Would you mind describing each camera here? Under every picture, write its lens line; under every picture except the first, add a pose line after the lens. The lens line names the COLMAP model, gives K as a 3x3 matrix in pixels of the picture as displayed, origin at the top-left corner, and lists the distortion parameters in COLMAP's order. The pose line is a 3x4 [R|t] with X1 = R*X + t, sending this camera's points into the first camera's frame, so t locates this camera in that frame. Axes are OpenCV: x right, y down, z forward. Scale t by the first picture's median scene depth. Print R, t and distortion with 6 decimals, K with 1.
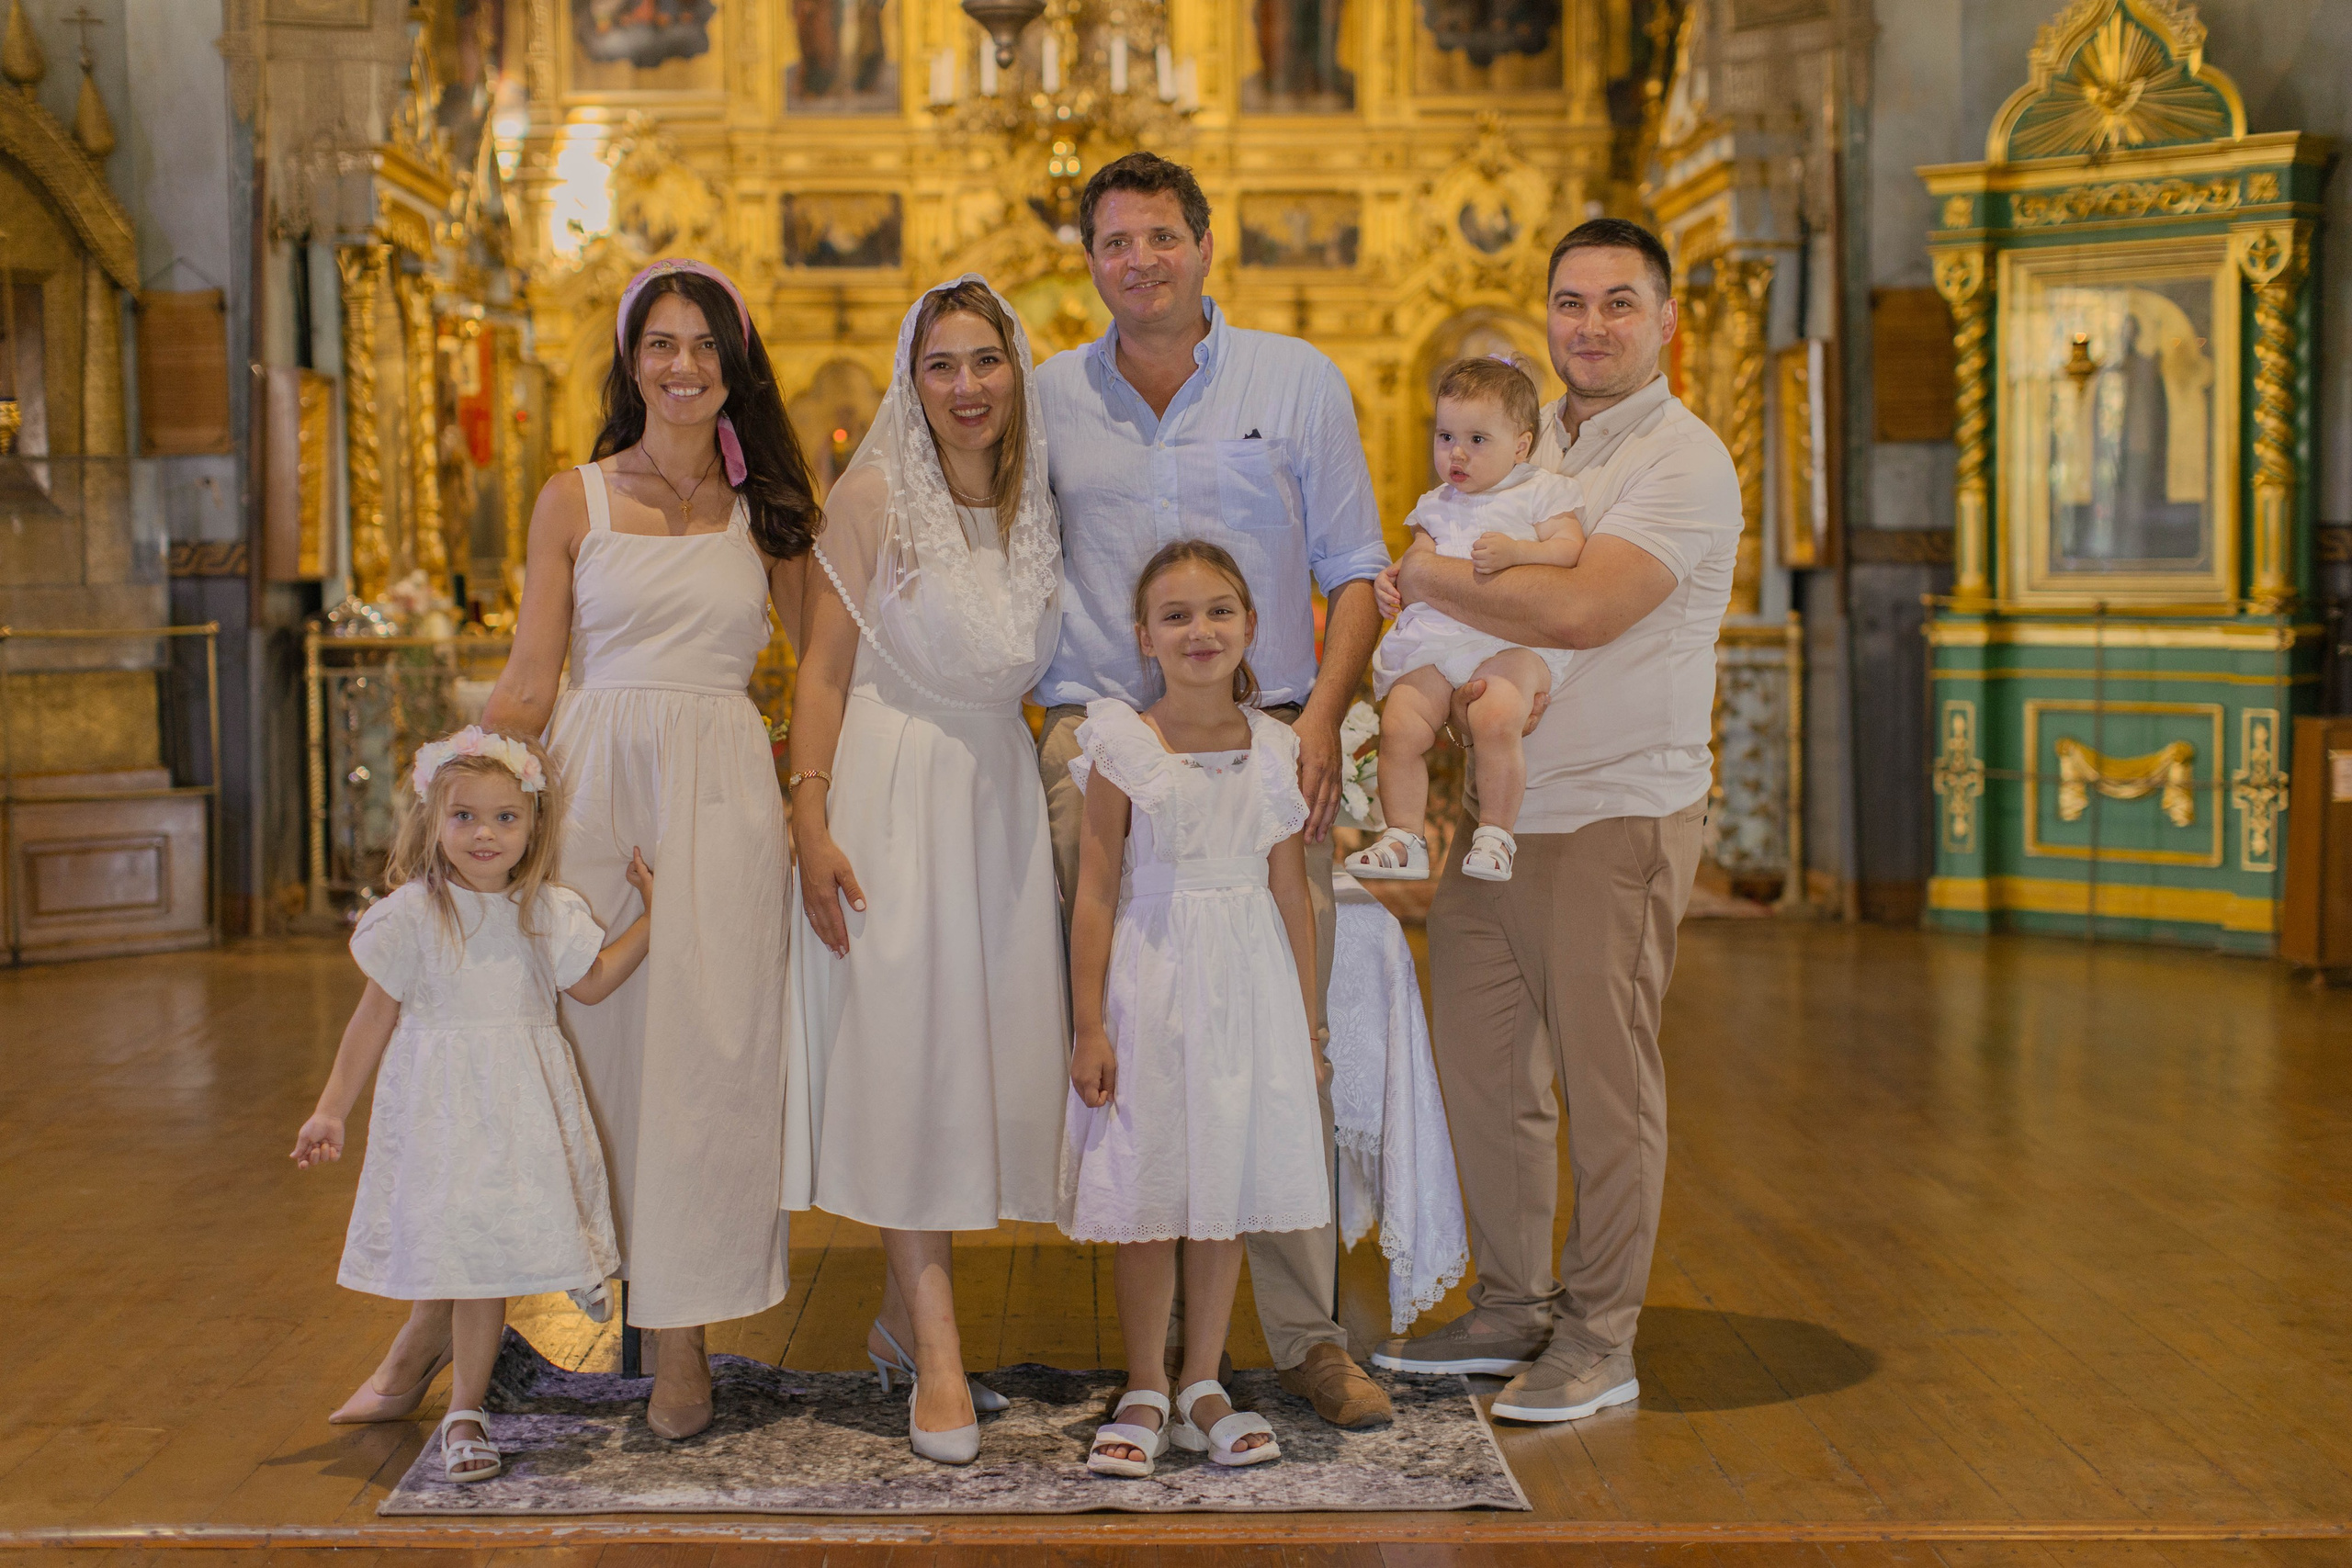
lens RADIAL K [[3507.0, 0, 1173.4], [0, 3507.0, 759.8], [0, 0, 1]] dist [0.013701, -0.108451]
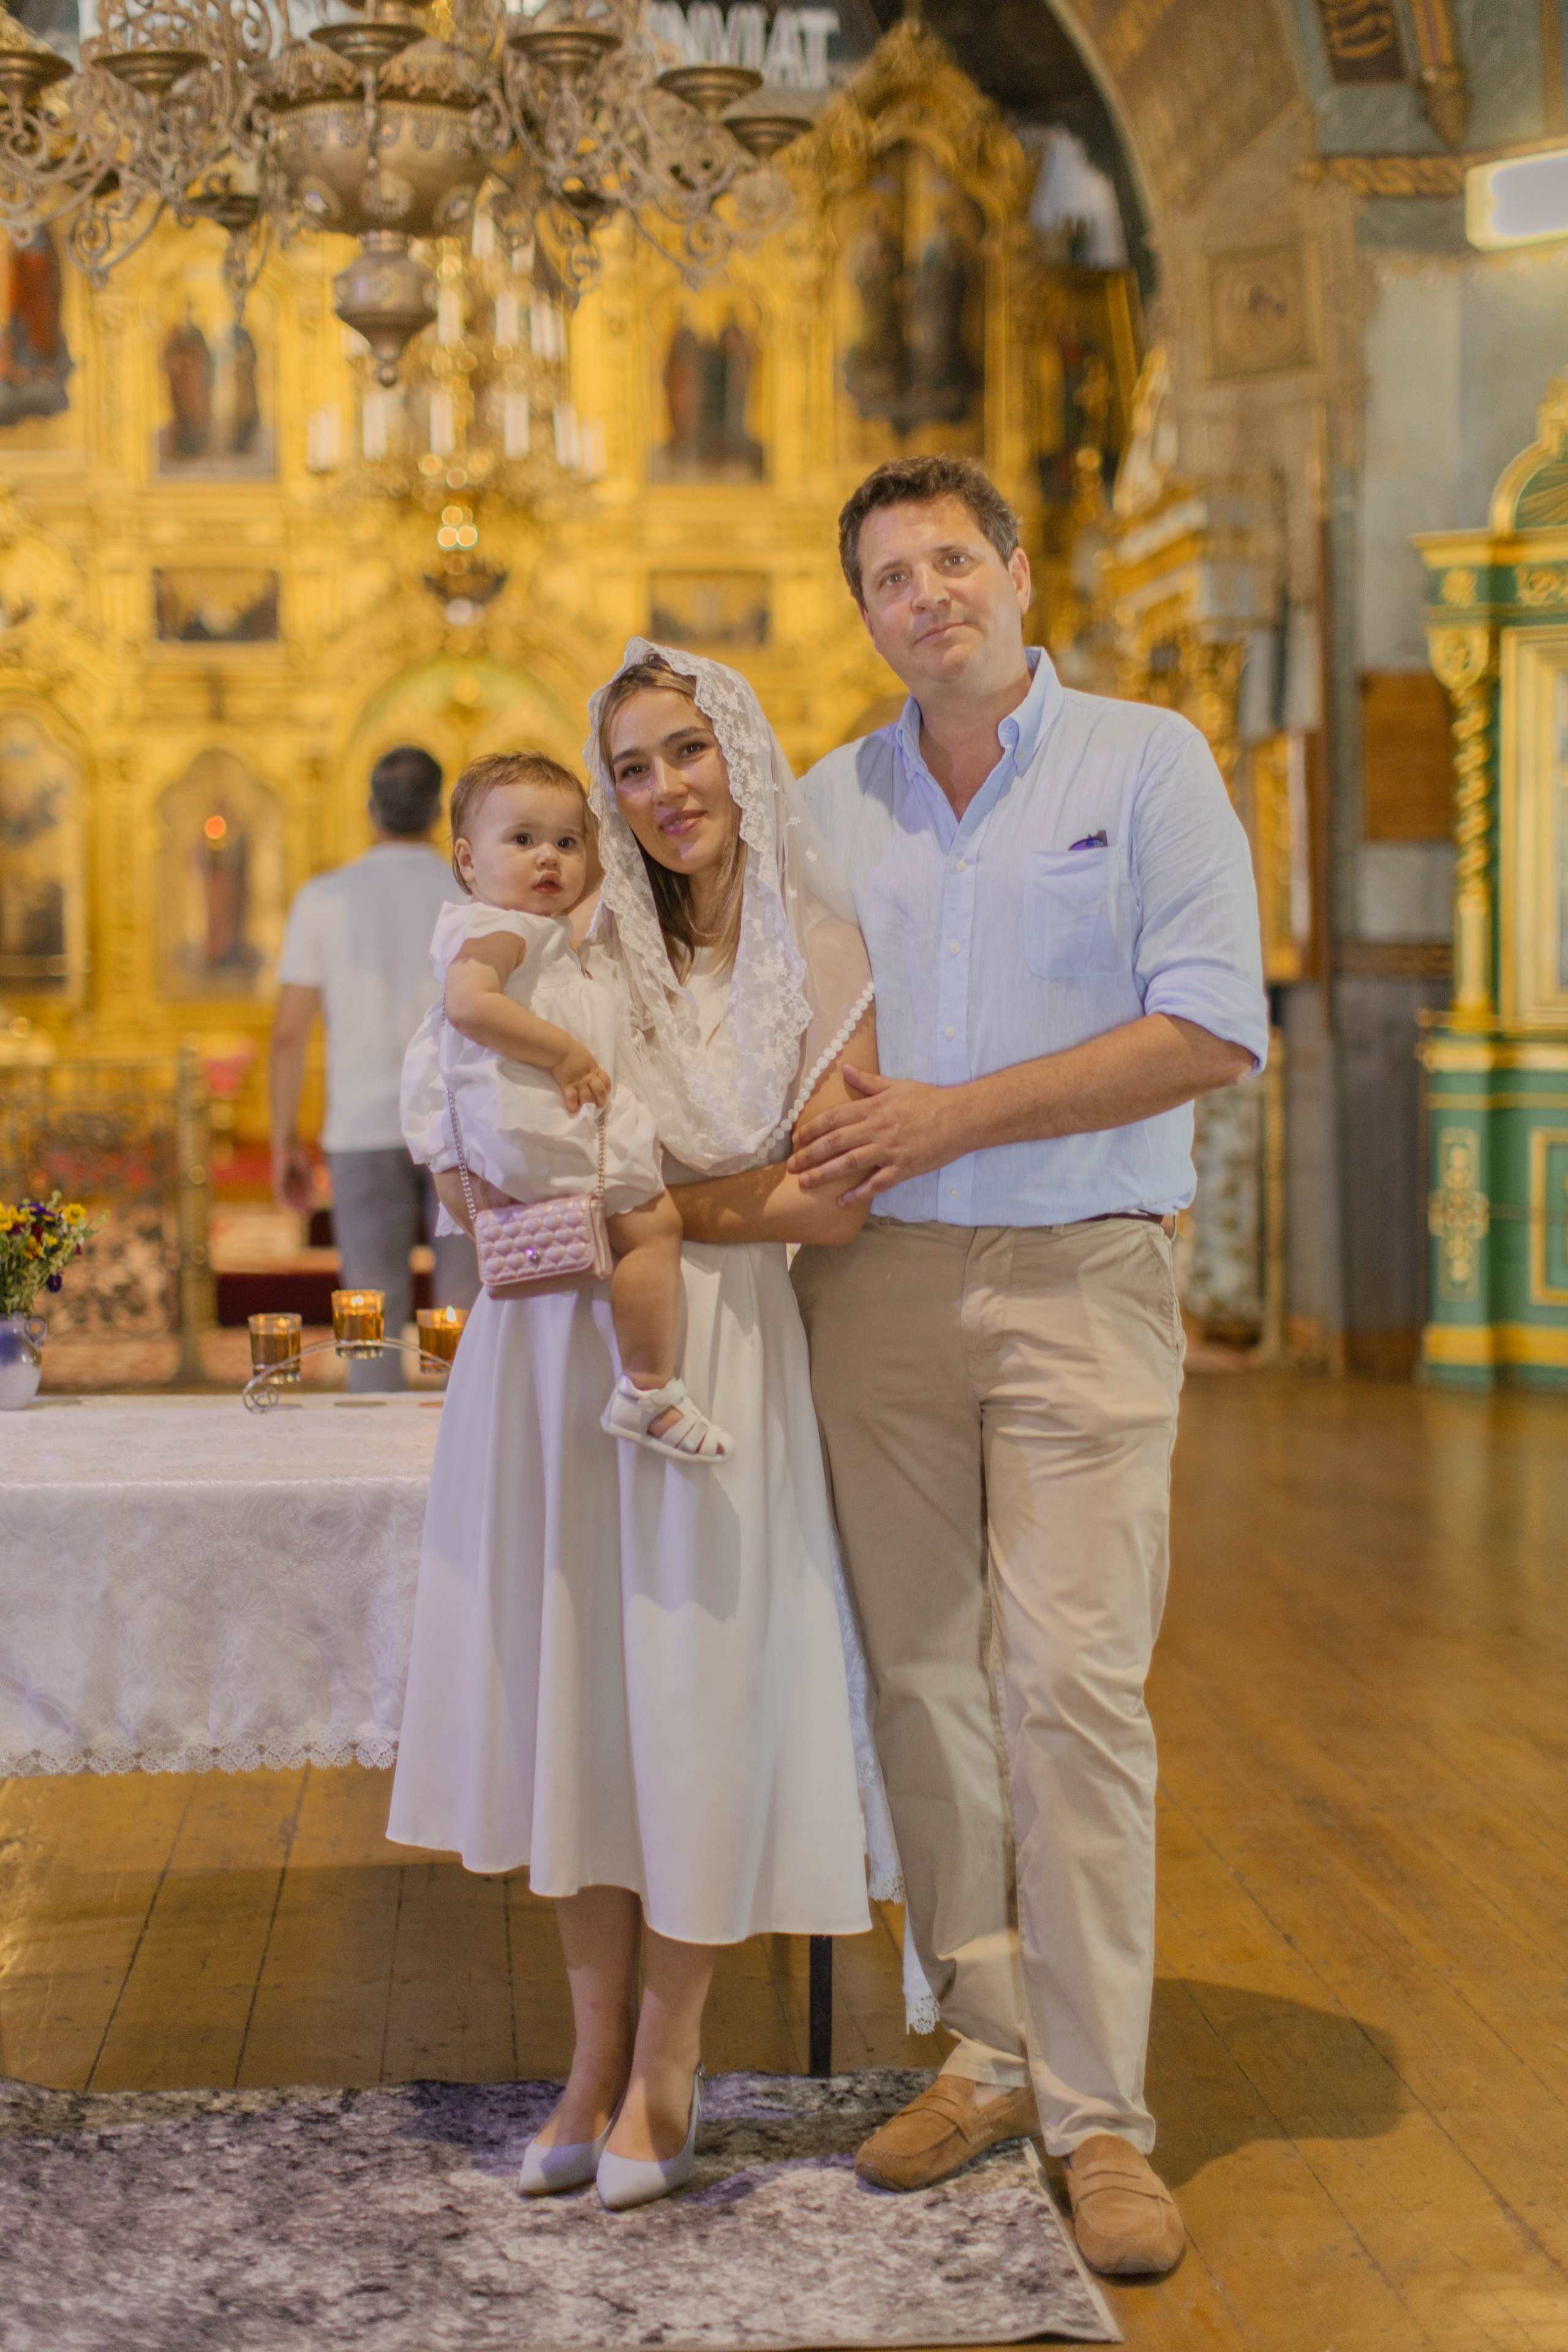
lens RADIAL K [[3511.2, 0, 784.0], [0, 3511.2, 1176.0], [0, 0, 1]] dist [-0.019594, 0.036044]
pose [[0.998068, -0.002049, 0.062099, -0.004652], [0.001600, 0.999972, 0.007277, -0.011996], [-0.062112, -0.007164, 0.998043, 0.113242]]
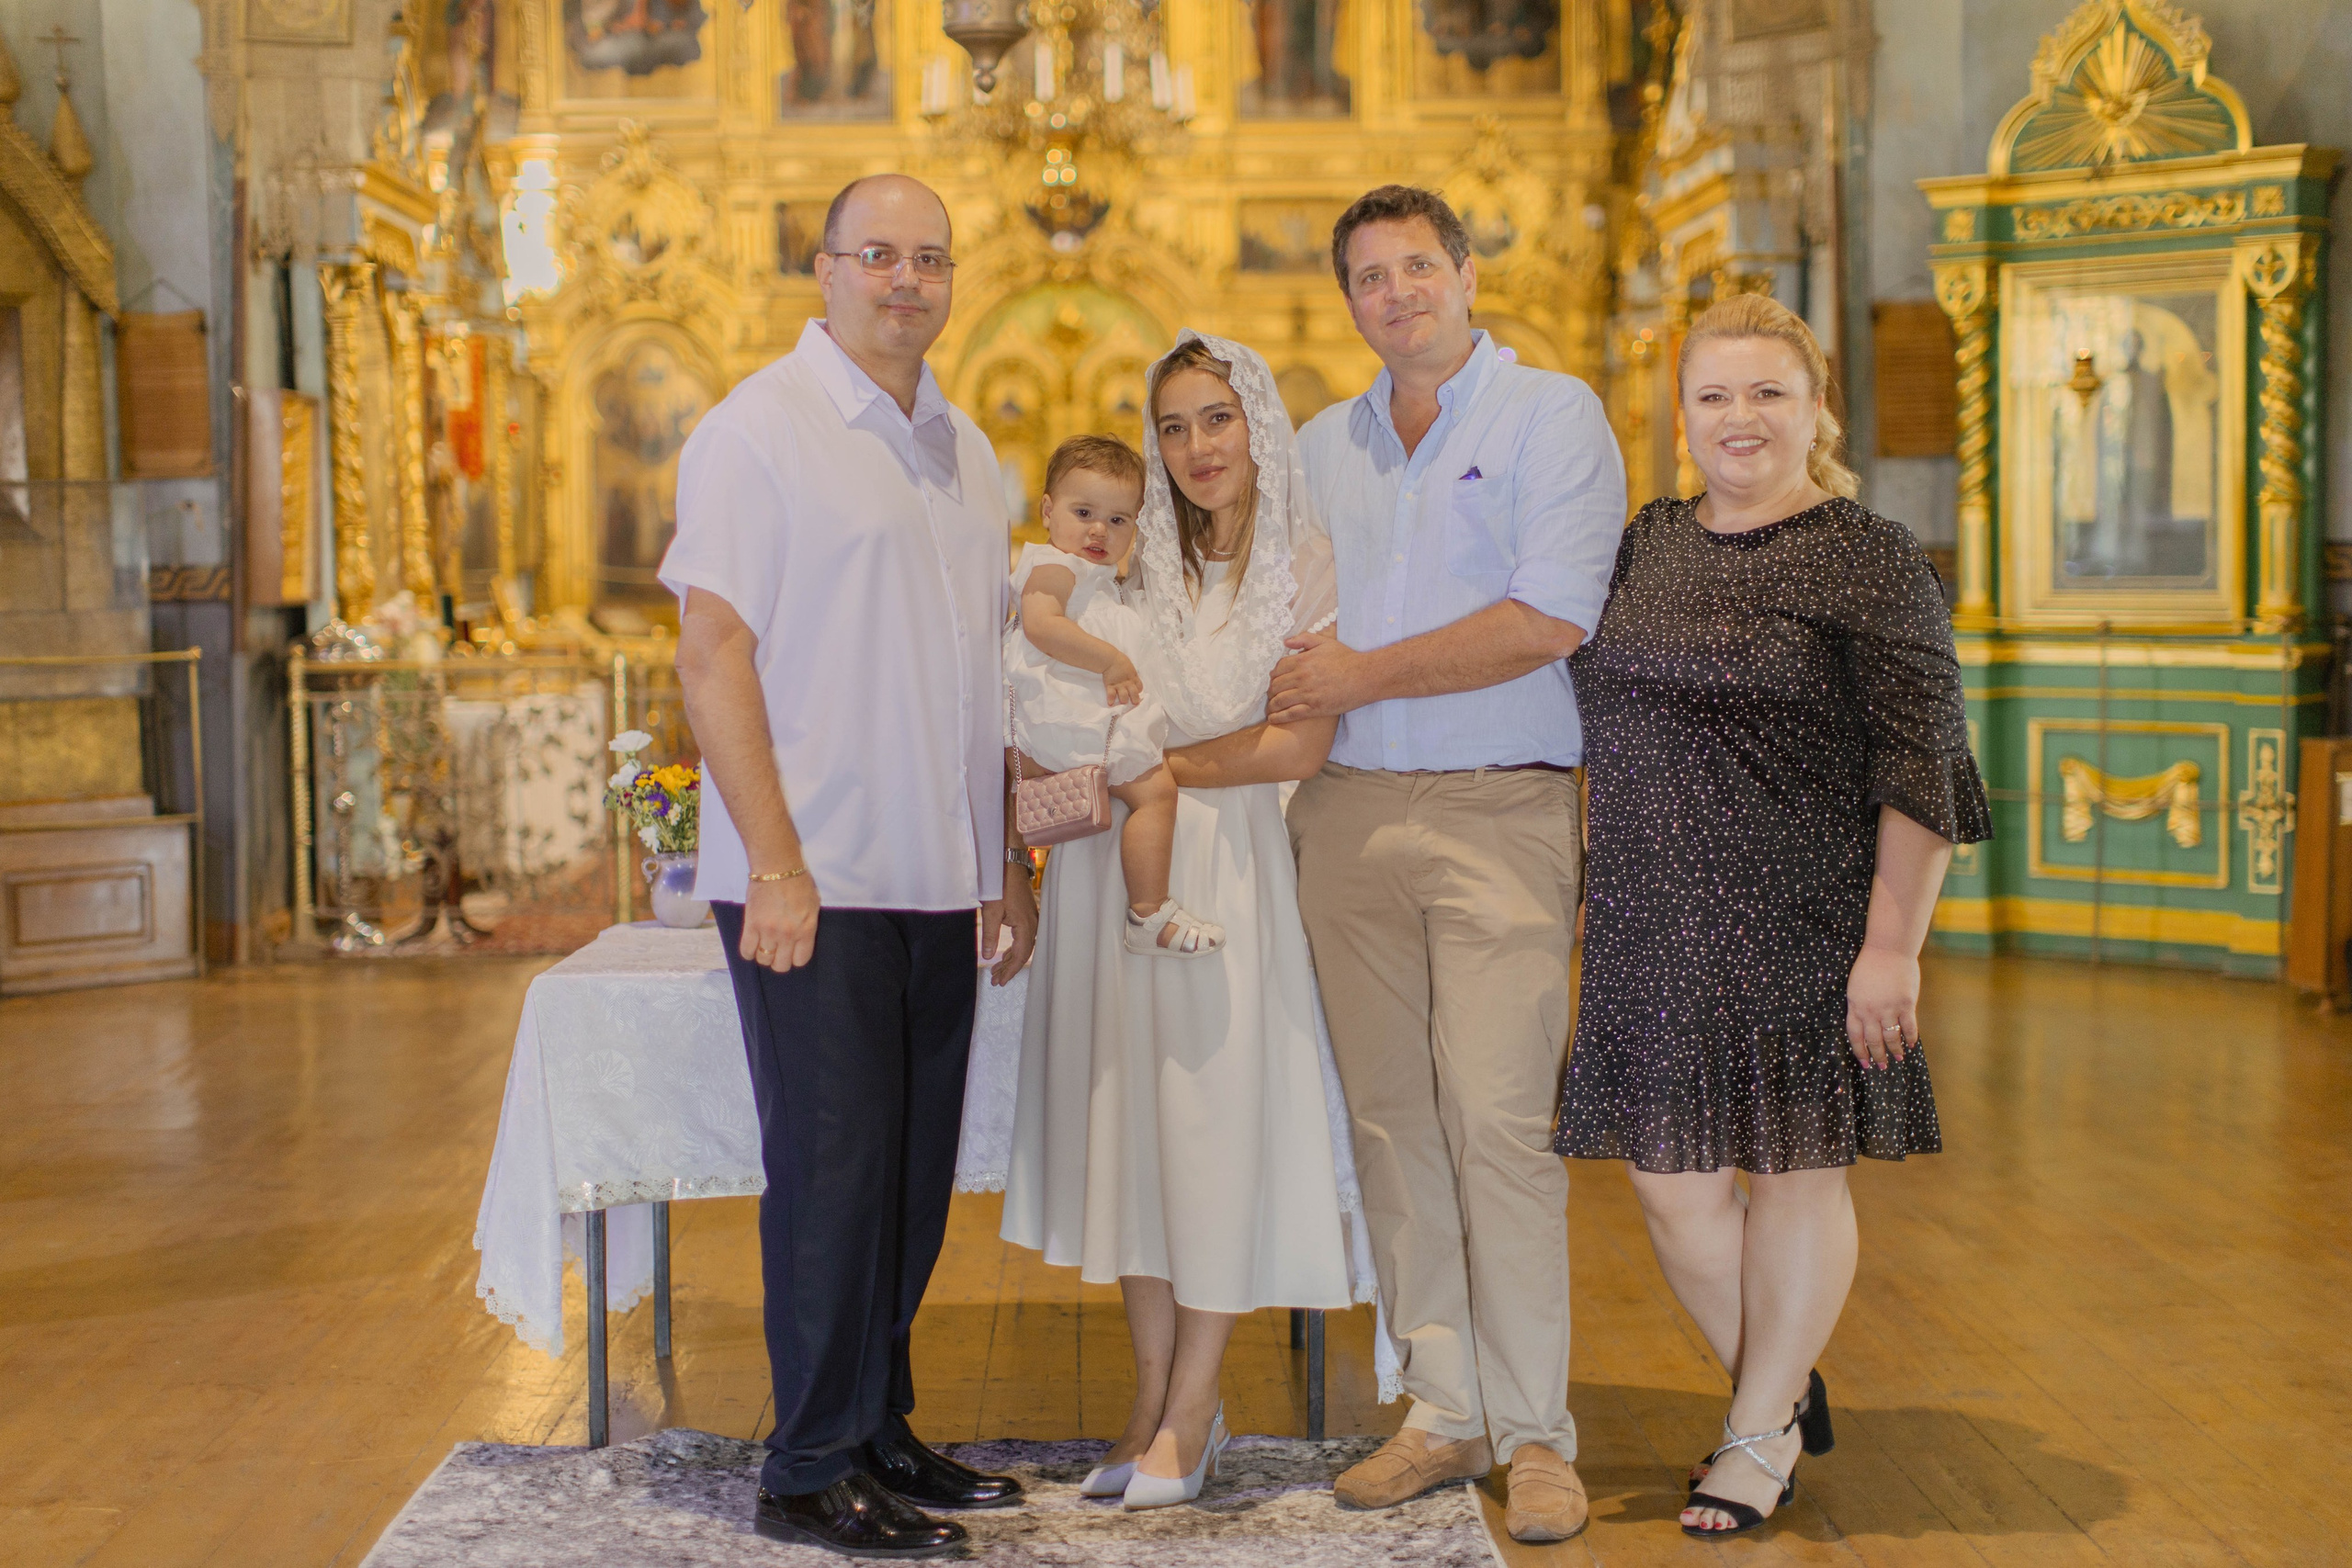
lens RADIAL K [[3510.9, 0, 1176.0], [0, 3510.9, 784.0], [0, 0, 1]] dist [-0.019594, 0.036044]
pose [[0.999992, -0.003900, -0.000775, 0.003233], [0.003906, 0.999960, 0.008012, -0.007594], [0.000744, -0.008015, 0.999968, 0.011783]]
